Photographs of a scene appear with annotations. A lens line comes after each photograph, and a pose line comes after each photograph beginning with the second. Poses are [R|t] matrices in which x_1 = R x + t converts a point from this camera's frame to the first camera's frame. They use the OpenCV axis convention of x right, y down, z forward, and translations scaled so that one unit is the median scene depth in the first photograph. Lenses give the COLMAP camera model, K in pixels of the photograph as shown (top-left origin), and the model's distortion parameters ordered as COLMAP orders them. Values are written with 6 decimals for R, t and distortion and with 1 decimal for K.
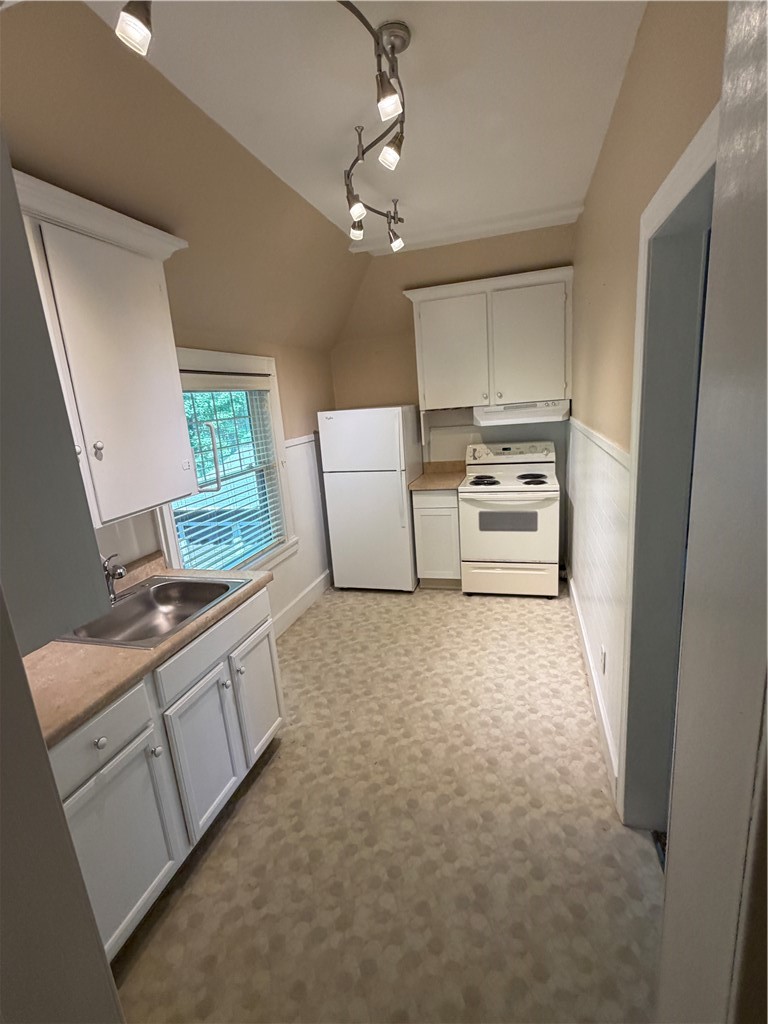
lens RADIAL K [[474.9, 0, 384.0], [0, 474.9, 512.0], [0, 0, 1]] dist [0.000310, 0.000207]
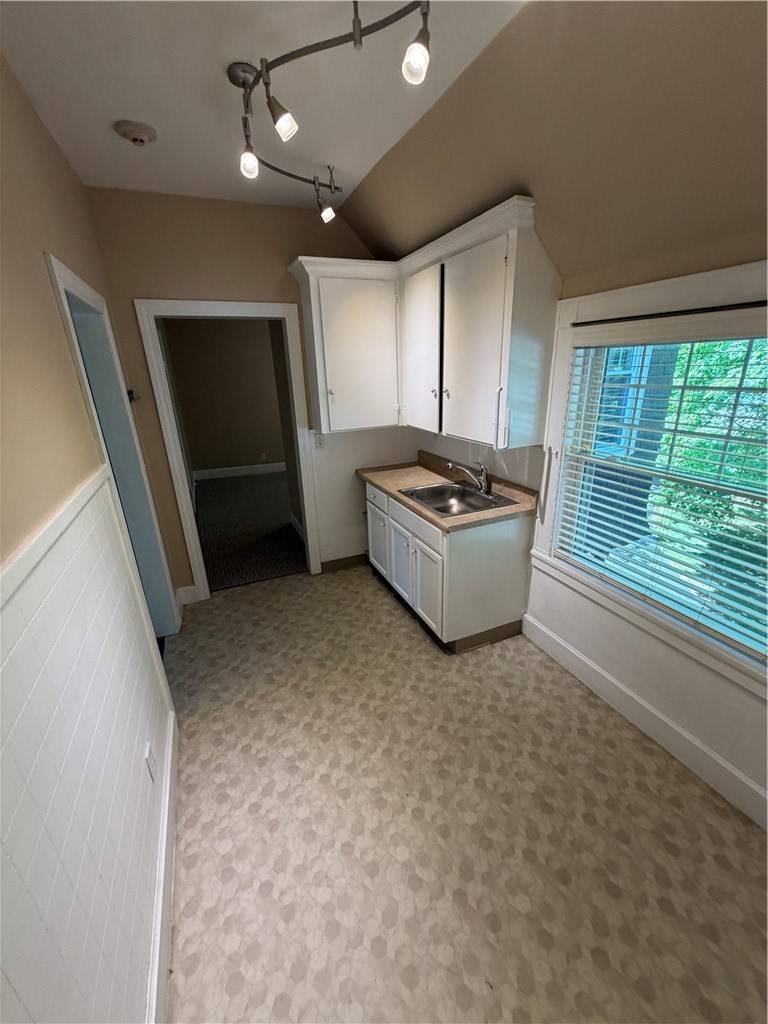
lens RADIAL K [[412.9, 0, 384.0], [0, 412.9, 512.0], [0, 0, 1]] dist [-0.000718, -0.000160]
pose [[-0.764640, 0.312865, -0.563420, 0.394872], [-0.057141, 0.837897, 0.542829, -0.400084], [0.641920, 0.447263, -0.622812, 1.391208]]
